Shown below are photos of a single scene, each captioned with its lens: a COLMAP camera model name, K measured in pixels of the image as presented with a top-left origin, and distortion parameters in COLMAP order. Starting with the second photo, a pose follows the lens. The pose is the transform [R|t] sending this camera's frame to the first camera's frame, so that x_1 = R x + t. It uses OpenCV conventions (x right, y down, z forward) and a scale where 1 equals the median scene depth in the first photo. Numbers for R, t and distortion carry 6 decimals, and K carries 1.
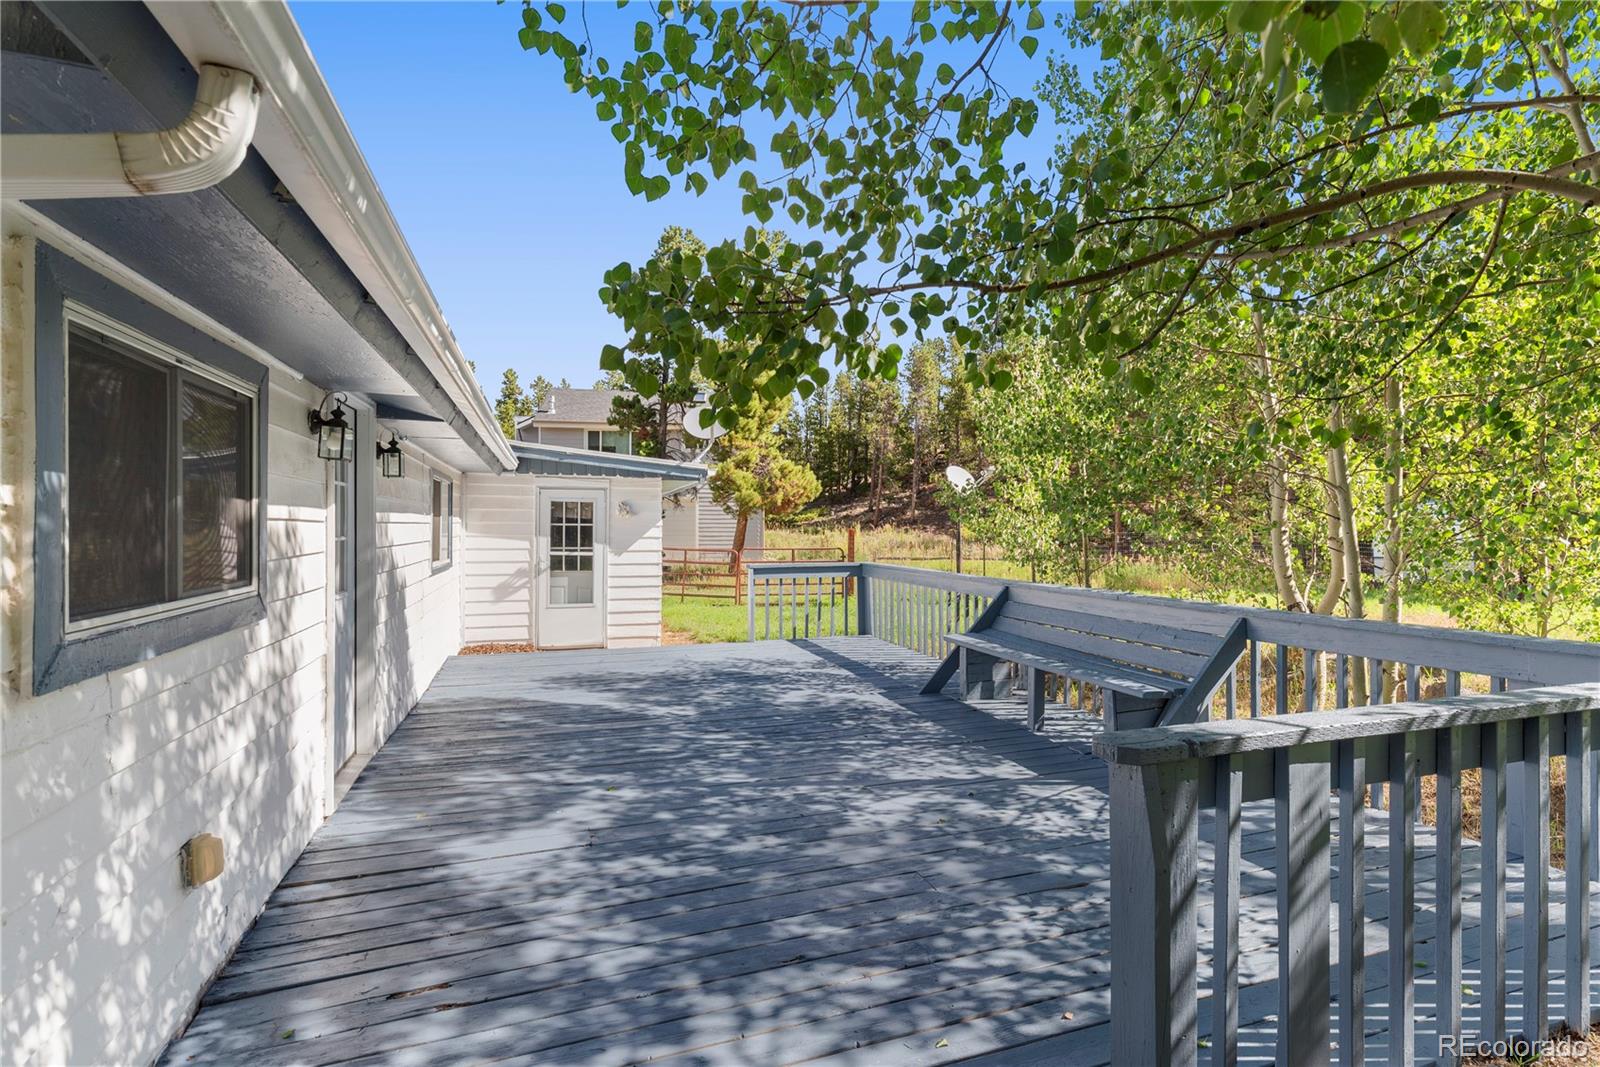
lens RADIAL K [[775.7, 0, 800.0], [0, 775.7, 533.5], [0, 0, 1]] dist [0.001017, 0.000025]
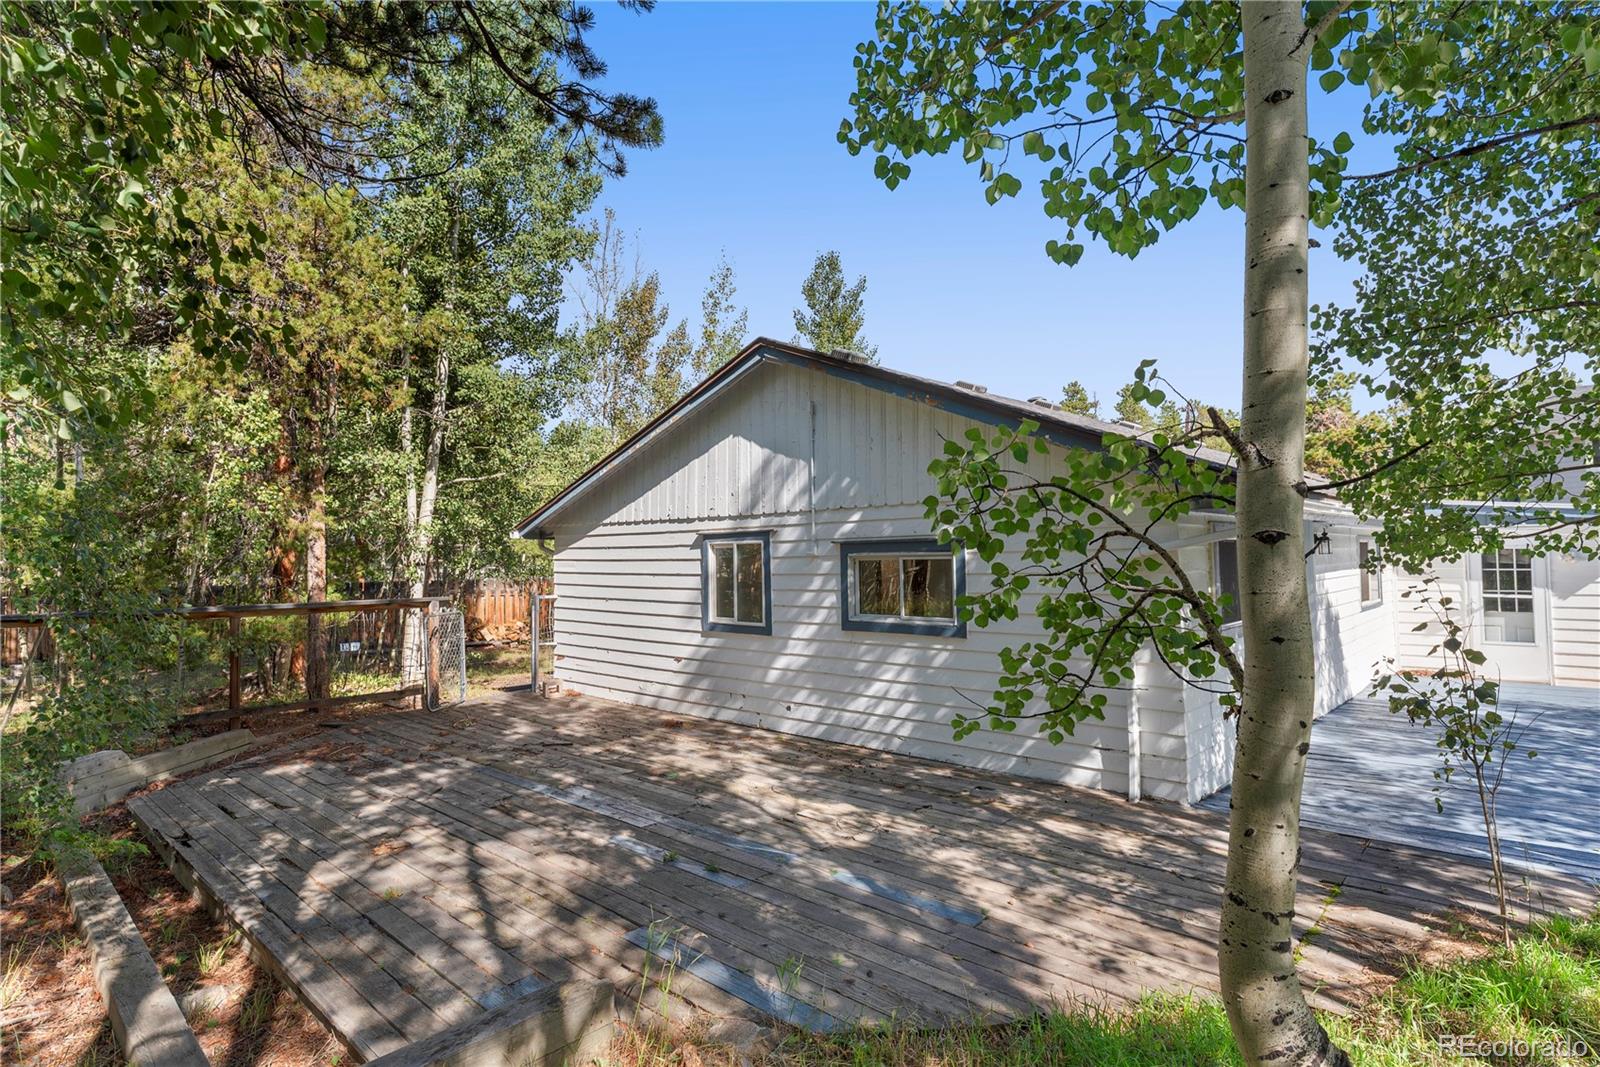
lens RADIAL K [[777.1, 0, 786.9], [0, 777.1, 510.5], [0, 0, 1]] dist [0.000675, -0.000283]
pose [[0.451552, -0.067819, -0.889664, 0.237379], [0.013917, 0.997521, -0.068977, -0.033928], [0.892136, 0.018766, 0.451376, -0.420865]]
